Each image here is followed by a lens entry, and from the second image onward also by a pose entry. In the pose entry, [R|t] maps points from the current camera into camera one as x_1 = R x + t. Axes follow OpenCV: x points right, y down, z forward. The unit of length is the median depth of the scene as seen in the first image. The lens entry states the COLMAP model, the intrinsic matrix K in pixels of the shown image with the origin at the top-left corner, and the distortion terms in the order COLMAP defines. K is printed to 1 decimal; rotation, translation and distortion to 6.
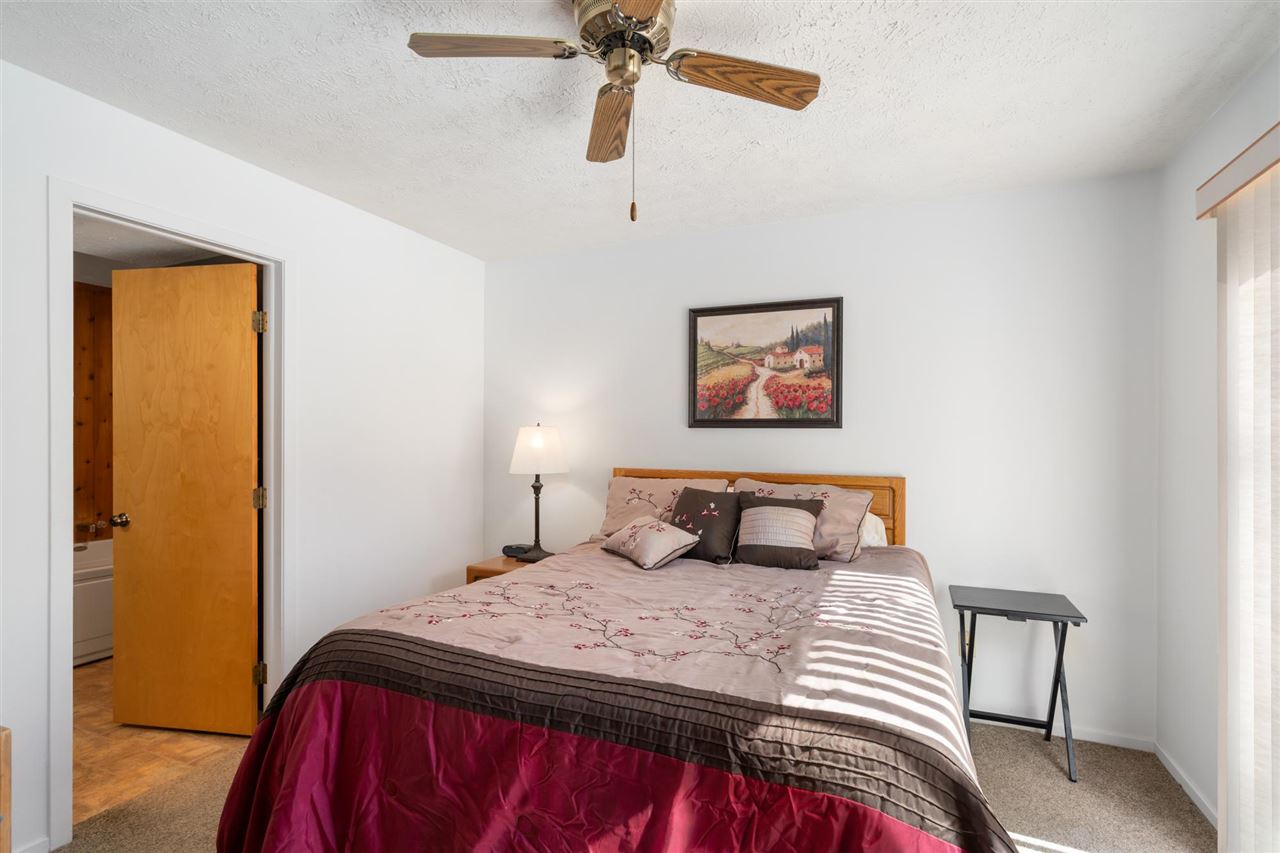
lens RADIAL K [[608.0, 0, 665.7], [0, 608.0, 434.3], [0, 0, 1]] dist [0.004142, -0.000615]
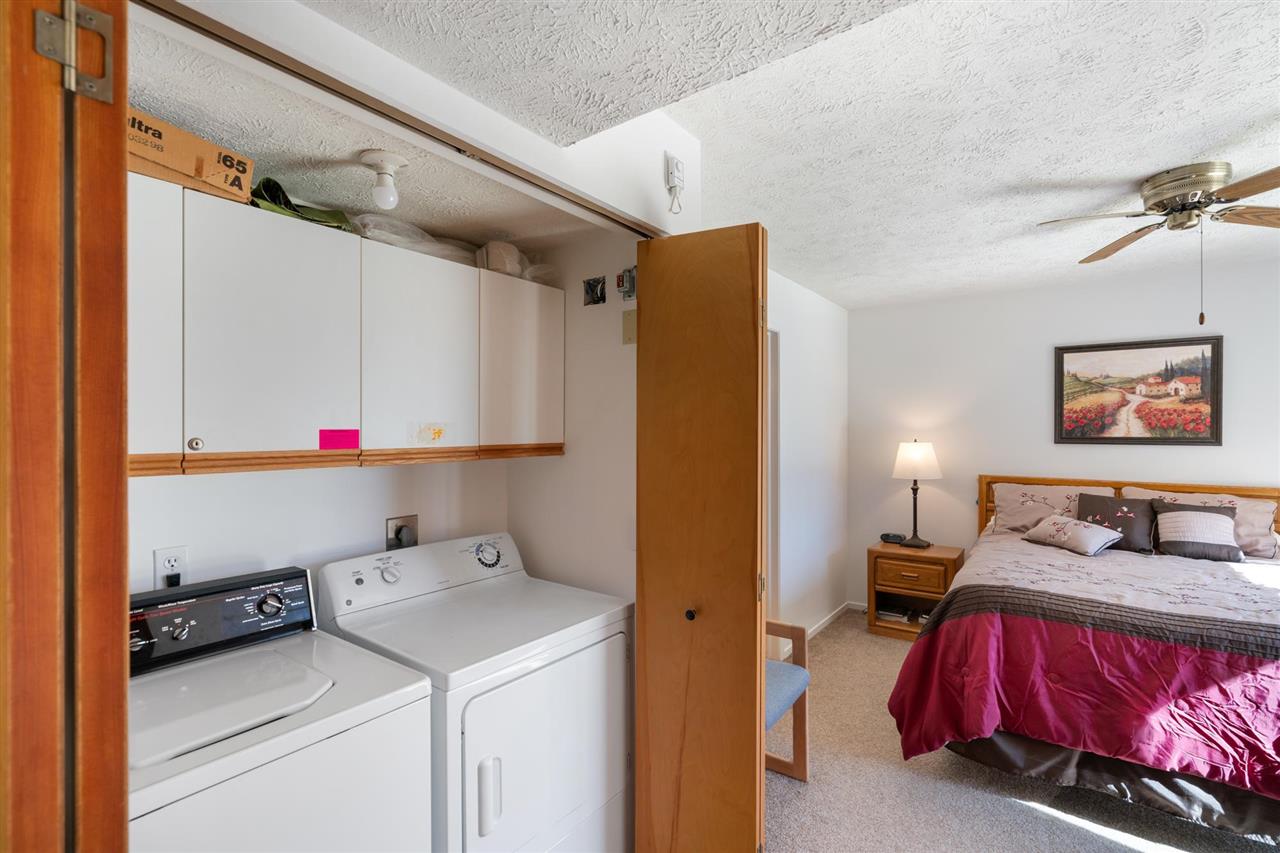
lens RADIAL K [[579.6, 0, 641.8], [0, 579.6, 427.6], [0, 0, 1]] dist [-0.006029, 0.002860]
pose [[0.968860, -0.005981, -0.247537, -0.515268], [0.005719, 0.999982, -0.001776, -0.048926], [0.247543, 0.000305, 0.968877, -0.363523]]
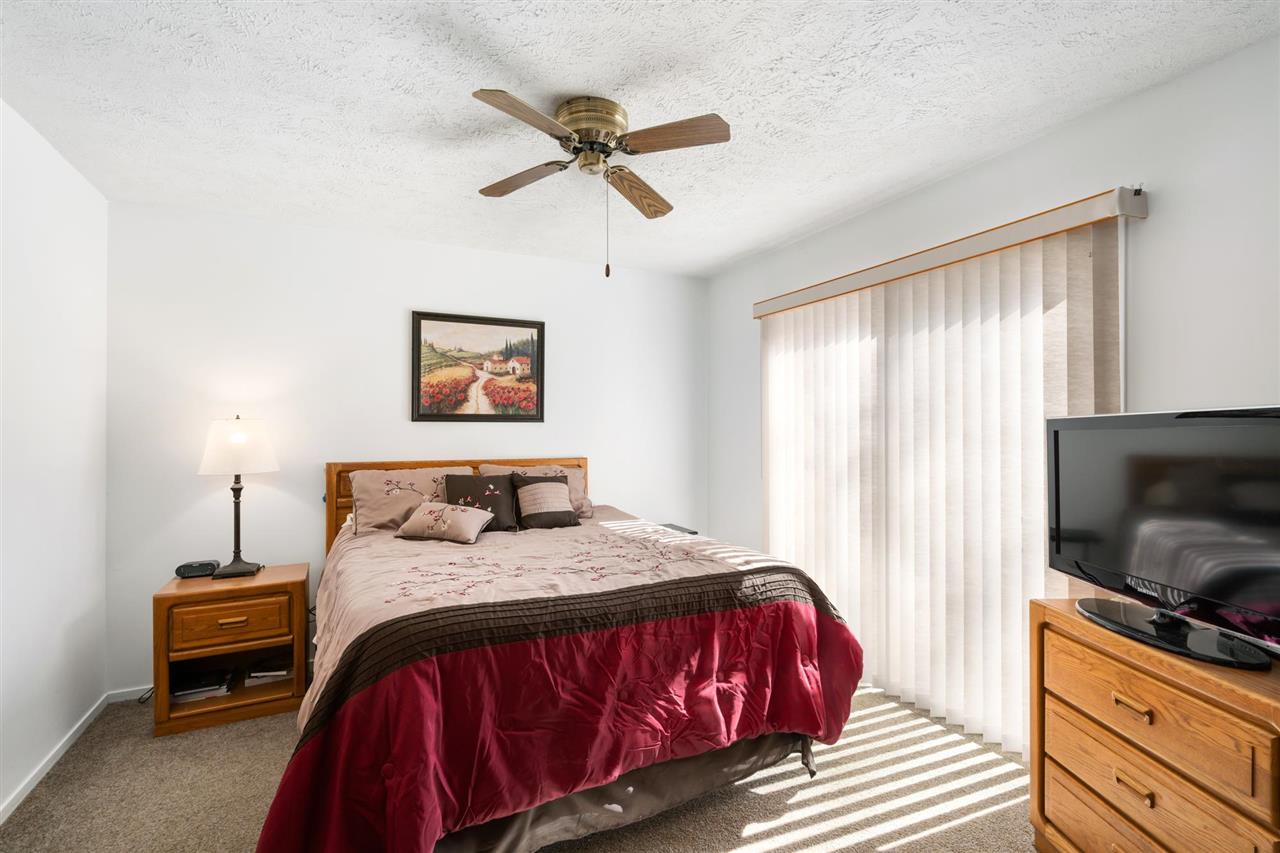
lens RADIAL K [[579.6, 0, 642.0], [0, 579.6, 427.3], [0, 0, 1]] dist [-0.006029, 0.002860]
pose [[0.649982, -0.004811, 0.759935, -0.509206], [0.005740, 0.999983, 0.001421, 0.000362], [-0.759928, 0.003438, 0.649998, 0.027163]]
